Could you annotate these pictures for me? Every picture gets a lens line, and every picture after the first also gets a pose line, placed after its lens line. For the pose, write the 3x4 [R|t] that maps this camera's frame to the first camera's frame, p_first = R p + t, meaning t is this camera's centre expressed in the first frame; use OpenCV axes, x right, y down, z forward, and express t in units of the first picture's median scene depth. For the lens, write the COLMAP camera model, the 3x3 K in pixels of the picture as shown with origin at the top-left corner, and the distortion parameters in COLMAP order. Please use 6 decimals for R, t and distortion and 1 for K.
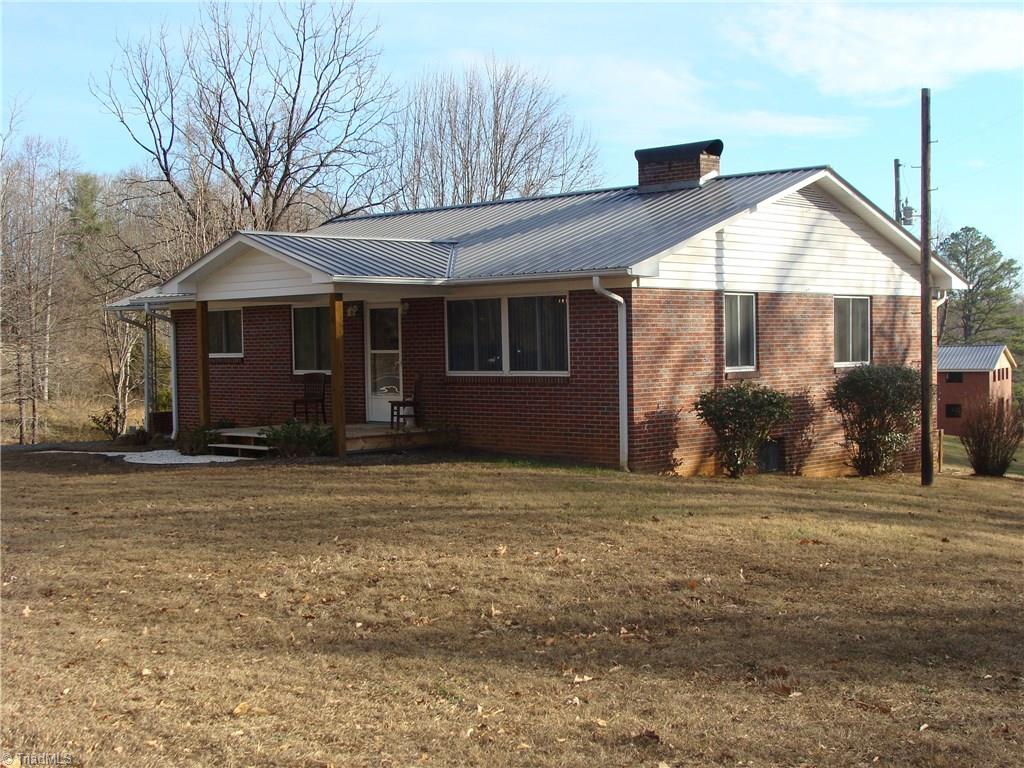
lens RADIAL K [[1541.4, 0, 512.0], [0, 1541.4, 384.0], [0, 0, 1]] dist [-0.248762, -0.012199]
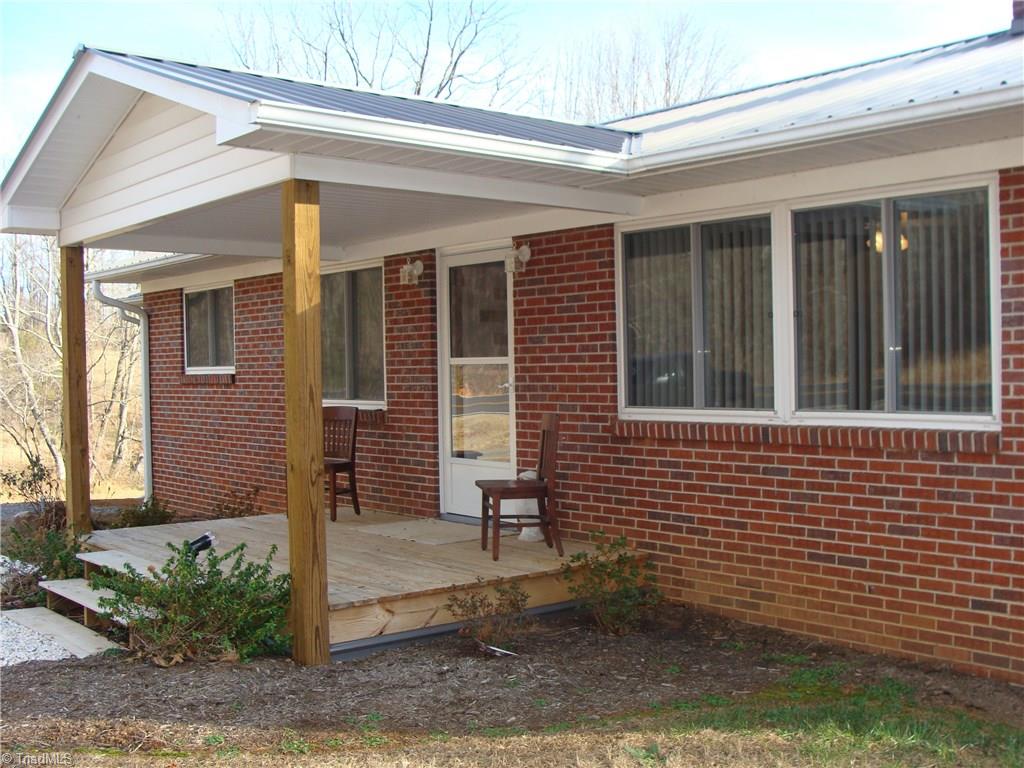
lens RADIAL K [[1153.6, 0, 516.3], [0, 1153.6, 401.9], [0, 0, 1]] dist [-0.225085, 0.296447]
pose [[0.993325, 0.005006, -0.115245, -0.034596], [-0.004683, 0.999984, 0.003068, -0.010561], [0.115258, -0.002508, 0.993332, 0.695310]]
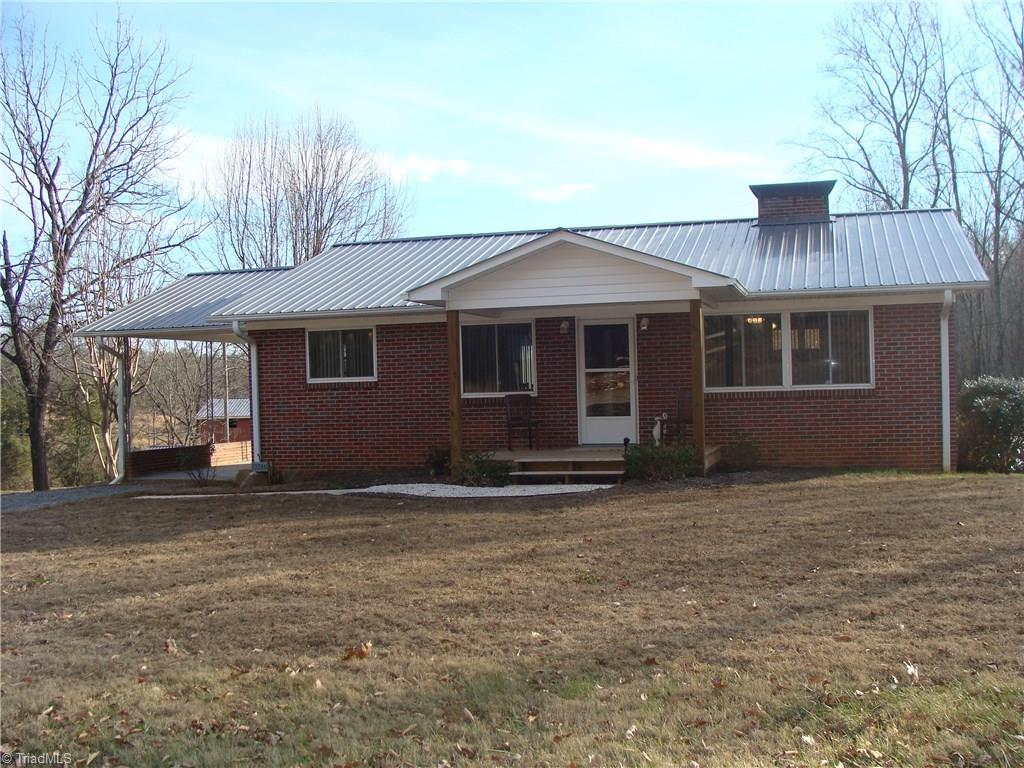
lens RADIAL K [[978.3, 0, 512.0], [0, 978.3, 384.0], [0, 0, 1]] dist [0.010945, 0.157352]
pose [[0.806047, -0.018524, 0.591561, -0.507878], [0.032554, 0.999385, -0.013063, -0.006536], [-0.590955, 0.029787, 0.806154, 0.566794]]
